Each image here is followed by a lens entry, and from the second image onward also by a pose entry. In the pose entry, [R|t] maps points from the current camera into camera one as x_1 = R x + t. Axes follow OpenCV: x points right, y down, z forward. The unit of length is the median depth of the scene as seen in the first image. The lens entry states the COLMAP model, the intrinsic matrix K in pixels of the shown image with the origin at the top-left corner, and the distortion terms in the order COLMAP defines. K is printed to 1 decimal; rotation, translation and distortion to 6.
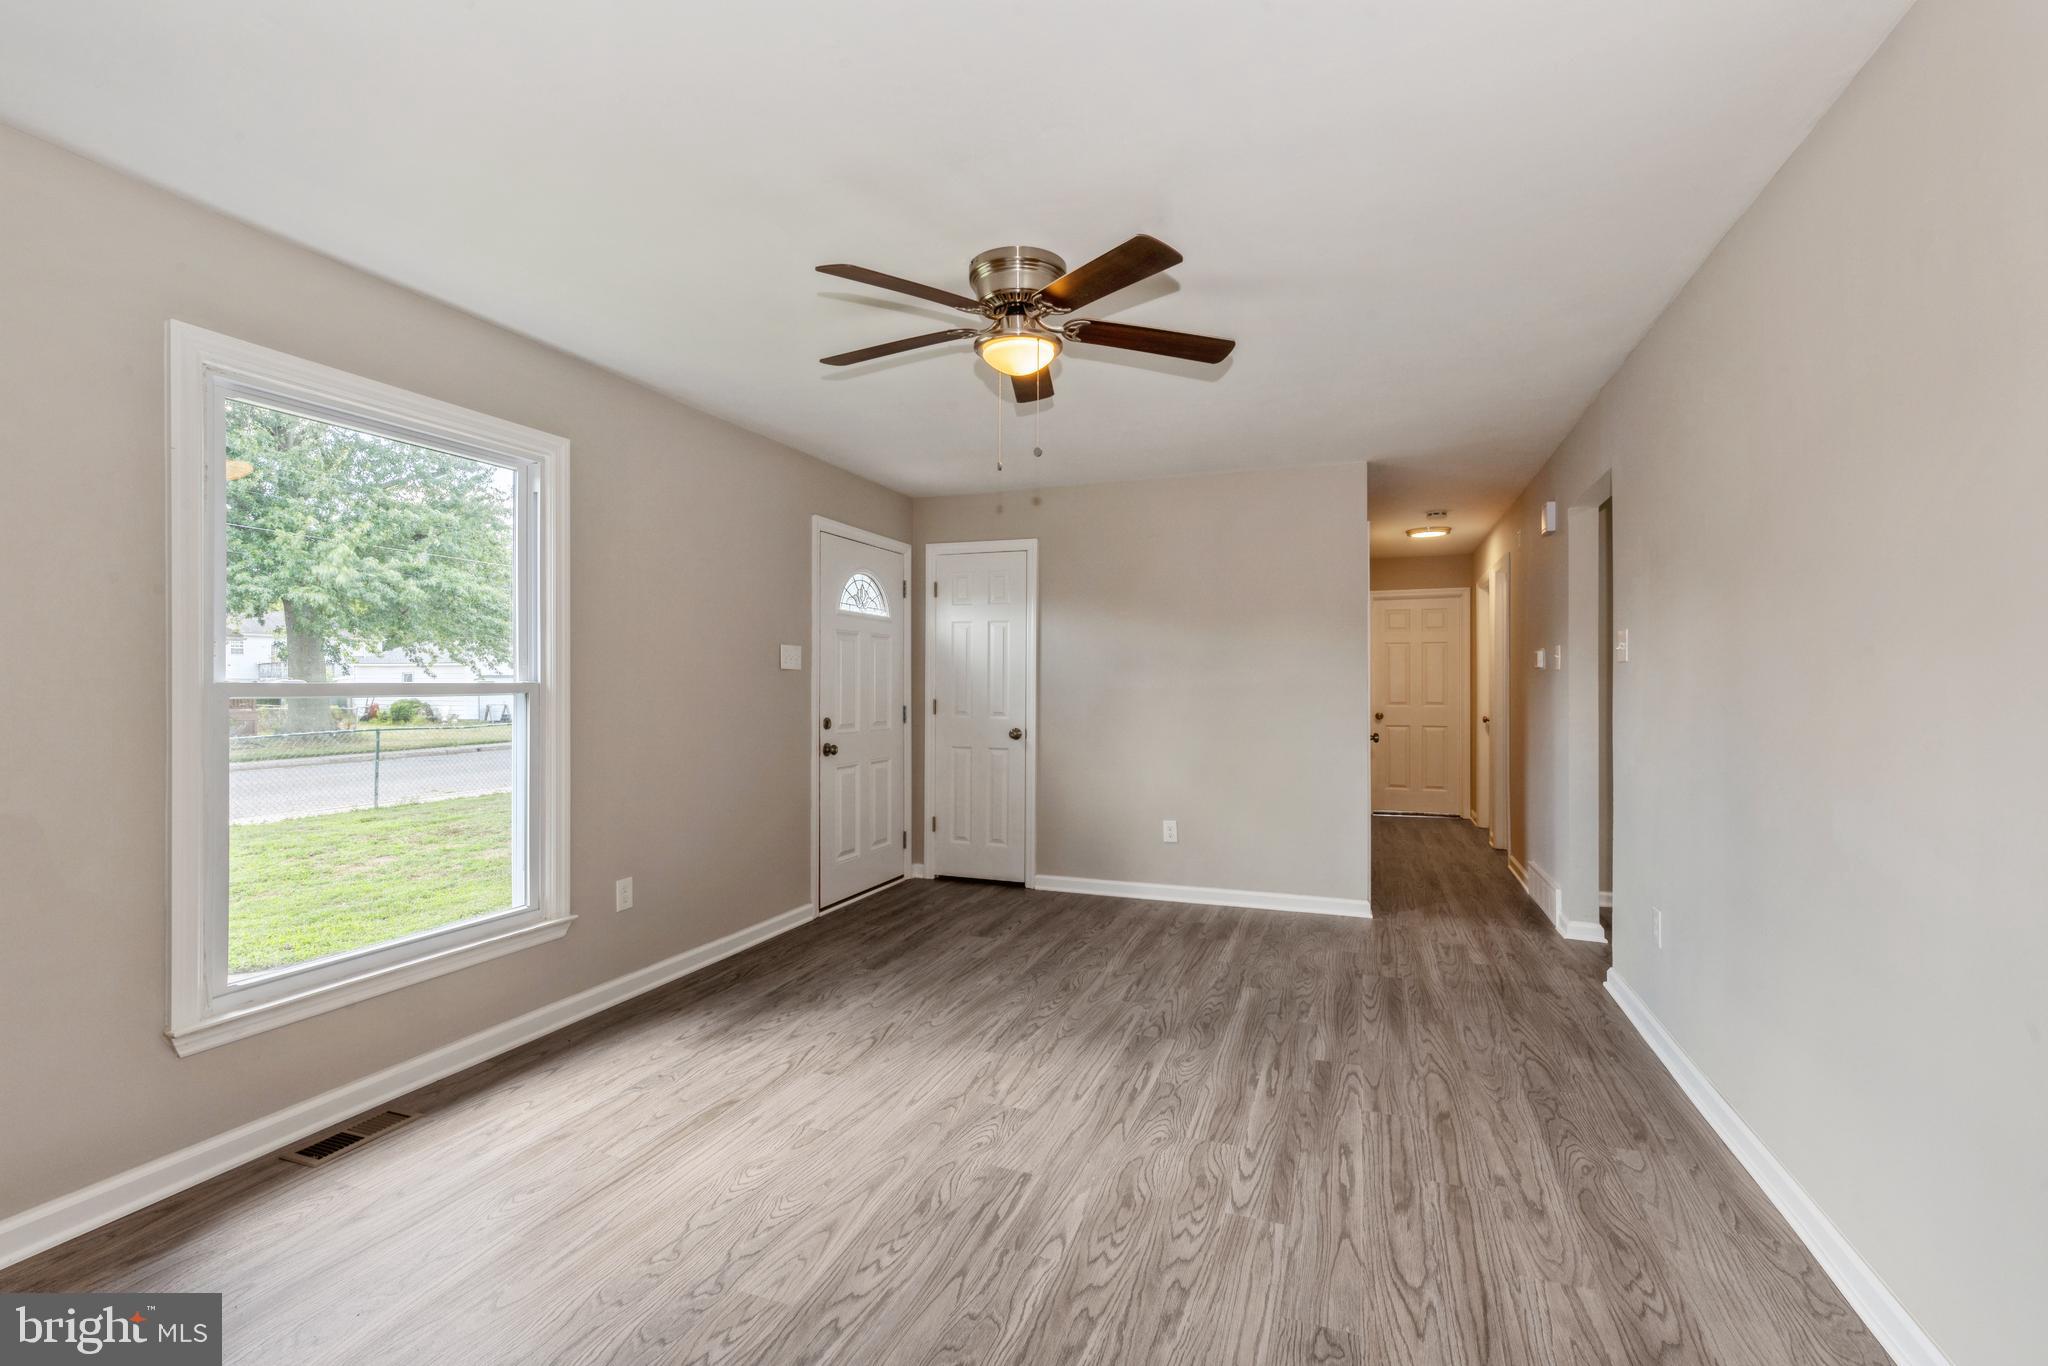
lens RADIAL K [[882.8, 0, 1033.9], [0, 882.8, 681.2], [0, 0, 1]] dist [0.002803, 0.000054]
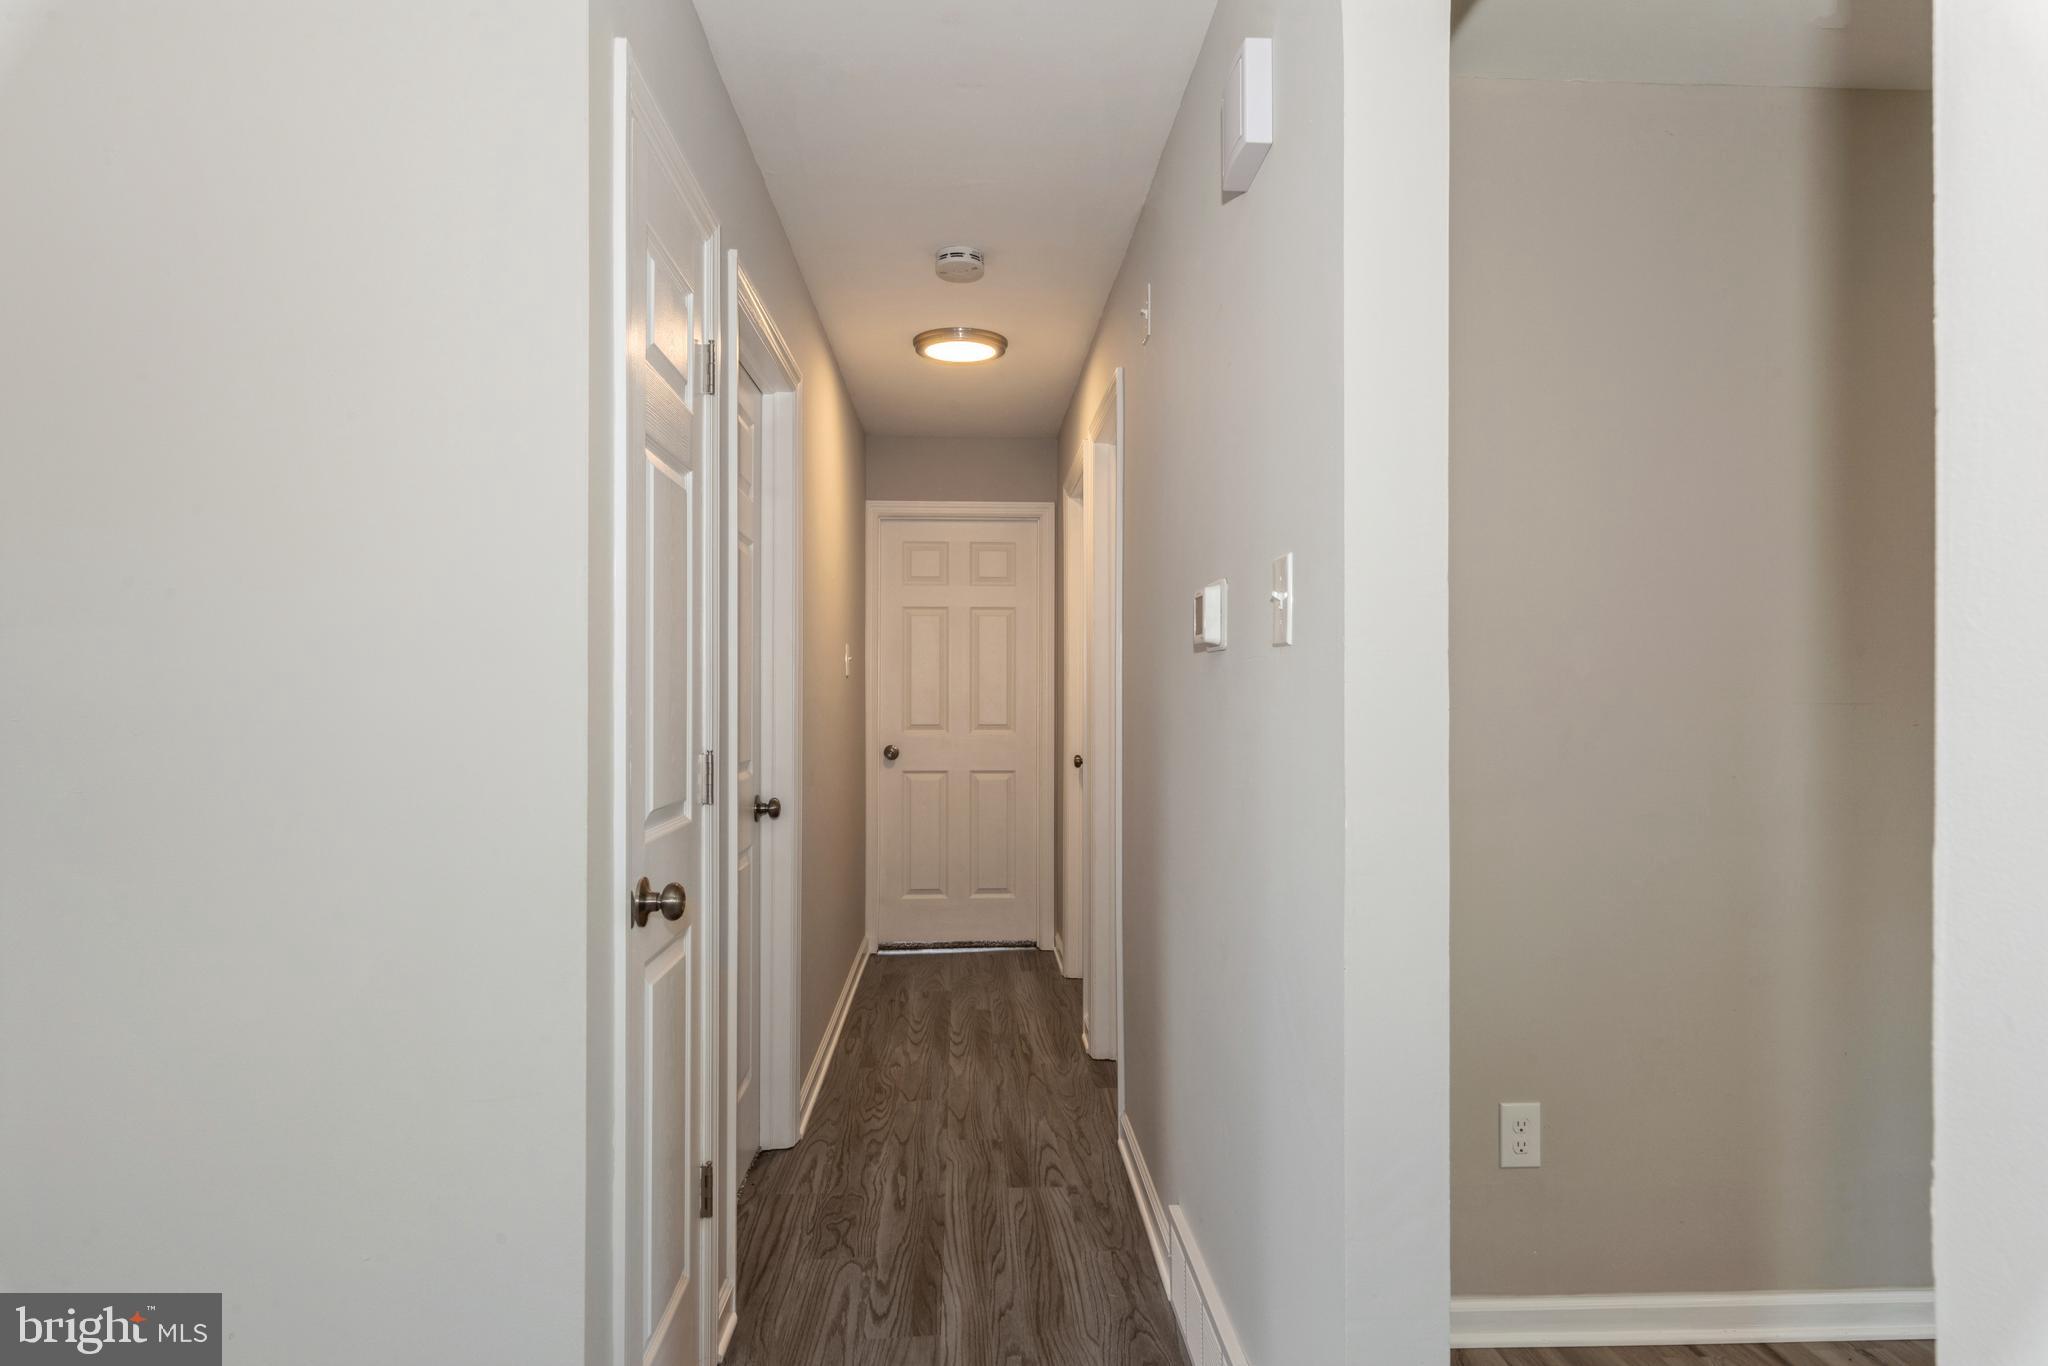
lens RADIAL K [[1137.1, 0, 1024.0], [0, 1137.1, 683.0], [0, 0, 1]] dist [0.000488, 0.000035]
pose [[0.917671, 0.003616, 0.397324, 0.212951], [-0.004078, 0.999992, 0.000317, -0.001044], [-0.397319, -0.001911, 0.917678, 0.395527]]
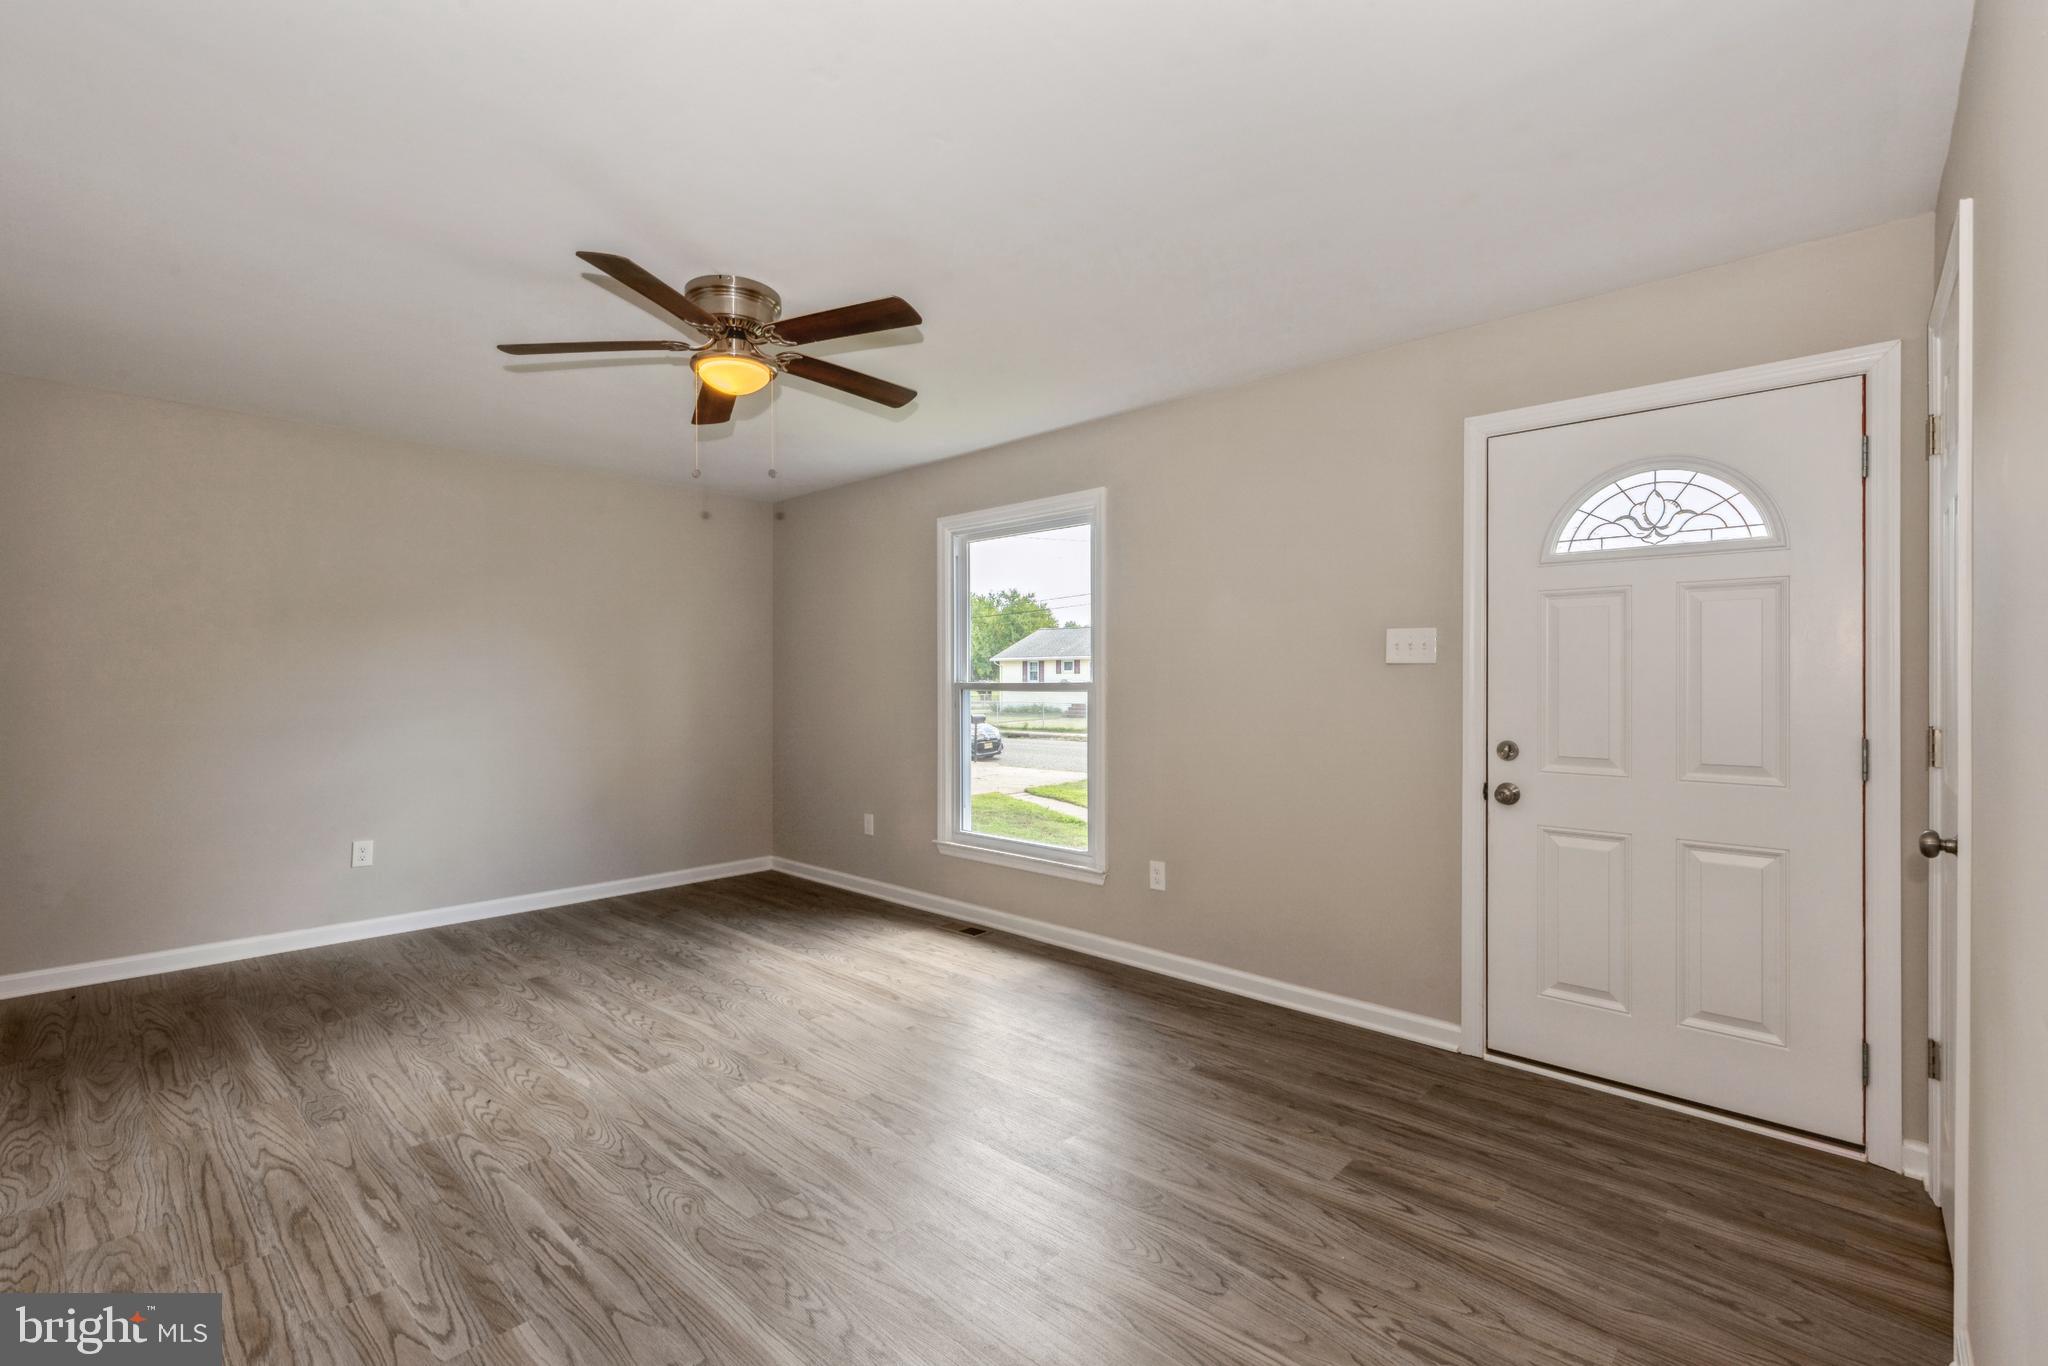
lens RADIAL K [[882.8, 0, 1033.9], [0, 882.8, 681.2], [0, 0, 1]] dist [0.002803, 0.000054]
pose [[-0.372701, -0.000225, -0.927951, 0.842387], [0.002997, 0.999994, -0.001447, 0.001304], [0.927947, -0.003320, -0.372698, 1.745401]]
